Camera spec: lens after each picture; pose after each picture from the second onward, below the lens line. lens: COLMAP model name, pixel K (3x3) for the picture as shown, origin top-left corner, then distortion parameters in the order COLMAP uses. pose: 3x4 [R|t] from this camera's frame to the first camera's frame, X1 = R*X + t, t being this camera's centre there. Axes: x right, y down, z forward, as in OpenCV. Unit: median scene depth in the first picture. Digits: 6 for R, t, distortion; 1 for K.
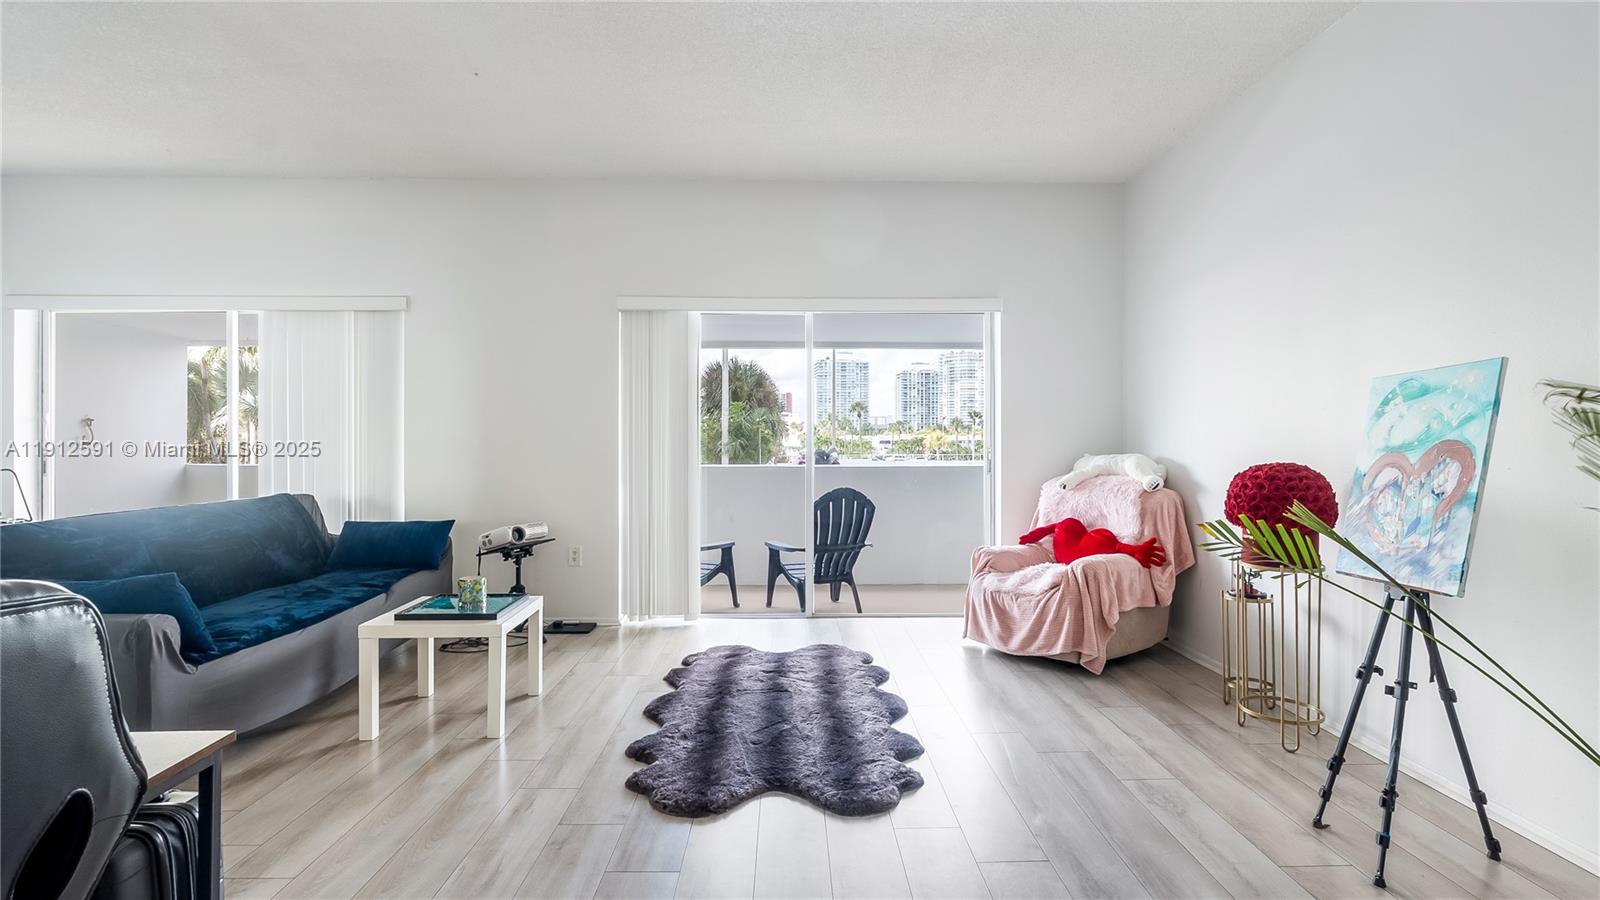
lens RADIAL K [[745.5, 0, 801.2], [0, 745.5, 440.8], [0, 0, 1]] dist [-0.007823, 0.001844]
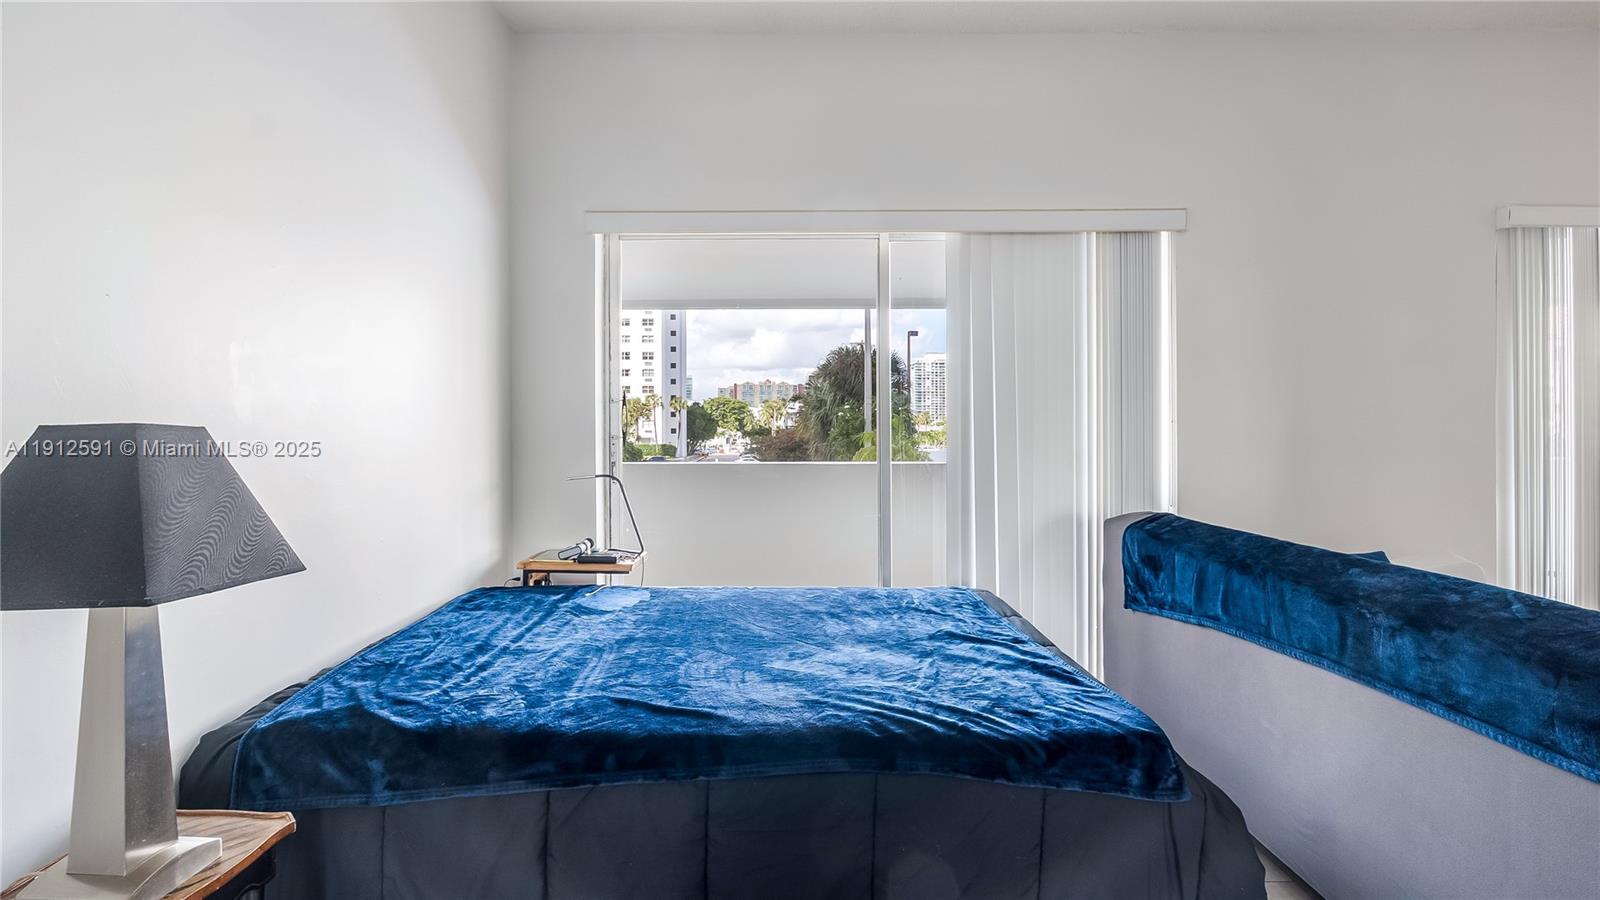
lens RADIAL K [[745.5, 0, 790.8], [0, 745.5, 456.1], [0, 0, 1]] dist [-0.007823, 0.001844]
pose [[0.999856, -0.006606, -0.015618, -1.019703], [0.007099, 0.999471, 0.031737, 0.003668], [0.015400, -0.031843, 0.999374, 0.378141]]
